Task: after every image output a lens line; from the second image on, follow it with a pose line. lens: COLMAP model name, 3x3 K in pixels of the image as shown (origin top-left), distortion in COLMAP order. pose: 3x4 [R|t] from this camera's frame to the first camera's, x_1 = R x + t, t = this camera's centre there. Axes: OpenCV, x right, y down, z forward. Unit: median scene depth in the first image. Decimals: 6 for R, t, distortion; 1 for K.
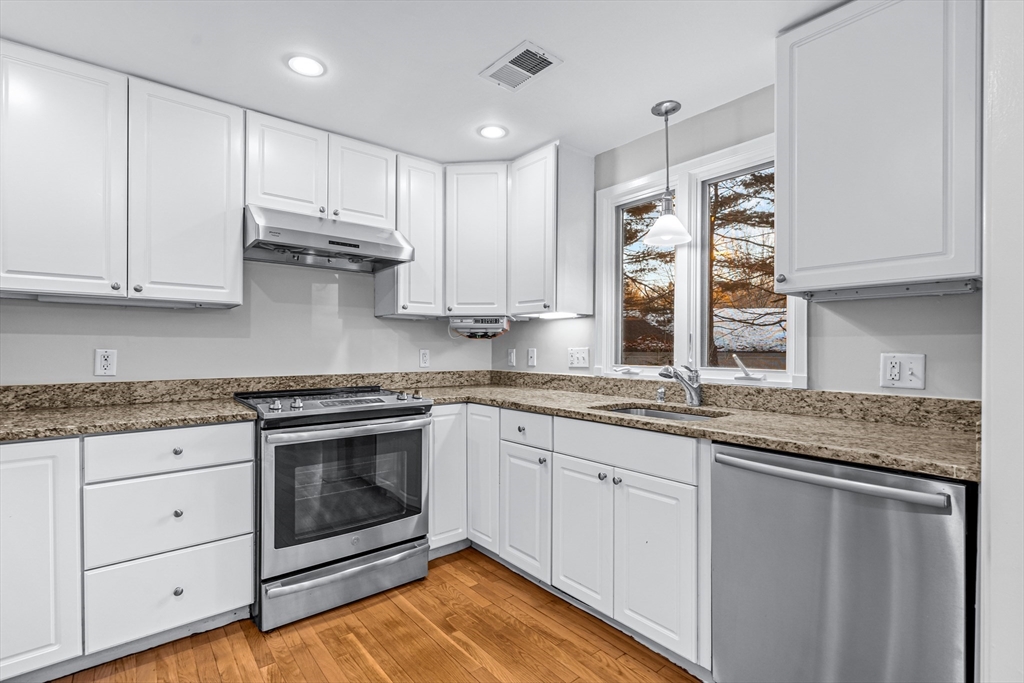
lens RADIAL K [[477.3, 0, 510.1], [0, 477.3, 347.1], [0, 0, 1]] dist [0.000696, 0.000911]
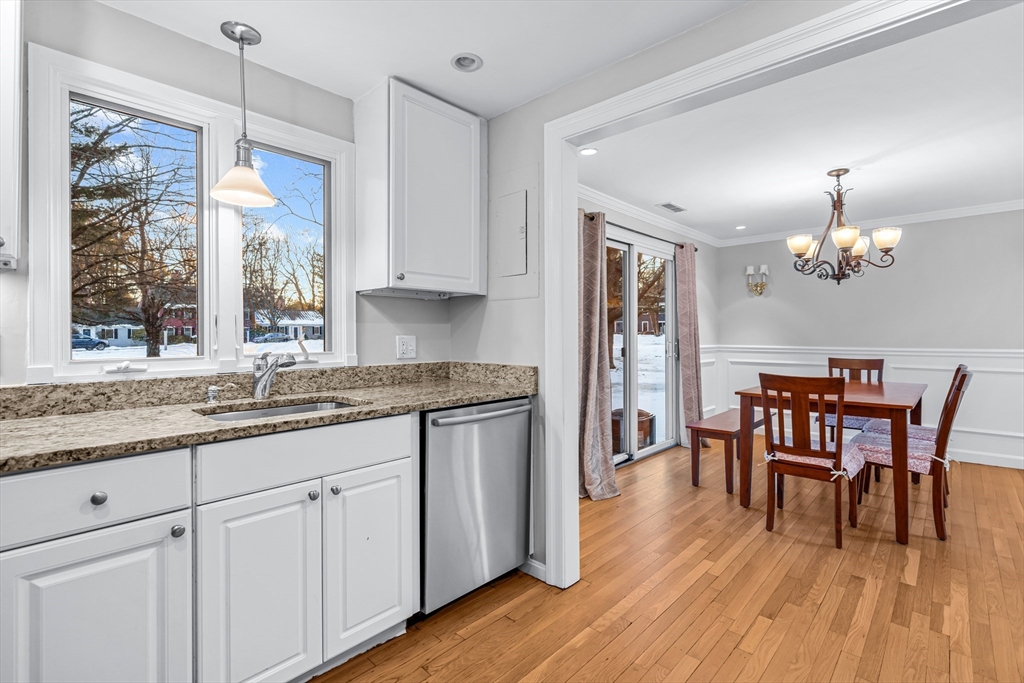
lens RADIAL K [[472.0, 0, 513.6], [0, 472.0, 331.2], [0, 0, 1]] dist [0.002740, 0.000440]
pose [[-0.133158, -0.000850, 0.991094, -0.532747], [-0.001884, 0.999998, 0.000605, -0.001443], [-0.991093, -0.001786, -0.133159, 0.662510]]
